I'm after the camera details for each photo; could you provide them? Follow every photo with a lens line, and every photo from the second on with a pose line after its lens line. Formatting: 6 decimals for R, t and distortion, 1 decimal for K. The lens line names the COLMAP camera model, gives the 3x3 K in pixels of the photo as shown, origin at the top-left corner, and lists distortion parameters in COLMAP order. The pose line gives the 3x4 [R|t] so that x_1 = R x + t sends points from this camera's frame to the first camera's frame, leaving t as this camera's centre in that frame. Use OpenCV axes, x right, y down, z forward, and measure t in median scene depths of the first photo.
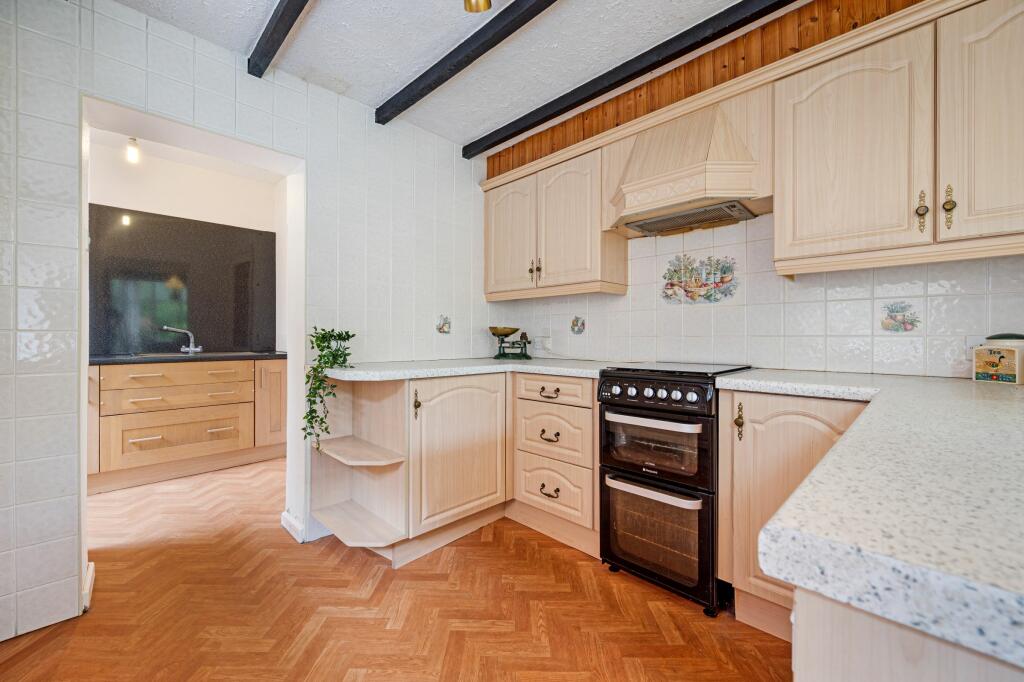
lens RADIAL K [[398.2, 0, 512.0], [0, 398.2, 341.0], [0, 0, 1]] dist [-0.000746, 0.000153]
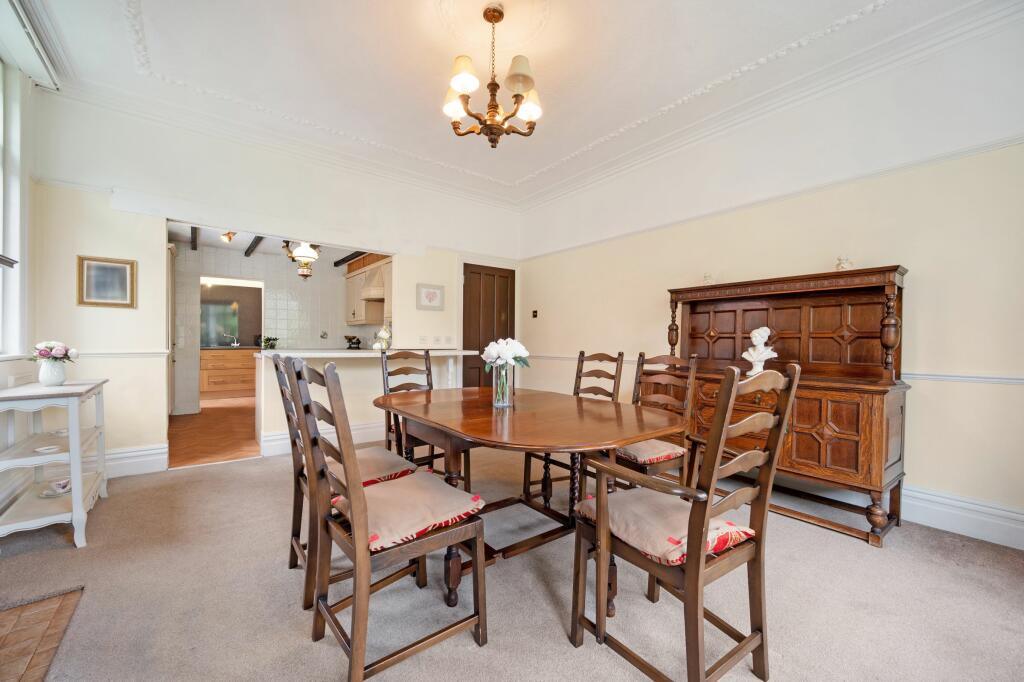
lens RADIAL K [[407.6, 0, 510.0], [0, 407.6, 344.7], [0, 0, 1]] dist [0.001886, 0.000139]
pose [[0.991066, 0.009093, -0.133066, 1.257330], [-0.009733, 0.999944, -0.004161, 0.018254], [0.133020, 0.005419, 0.991098, -1.307394]]
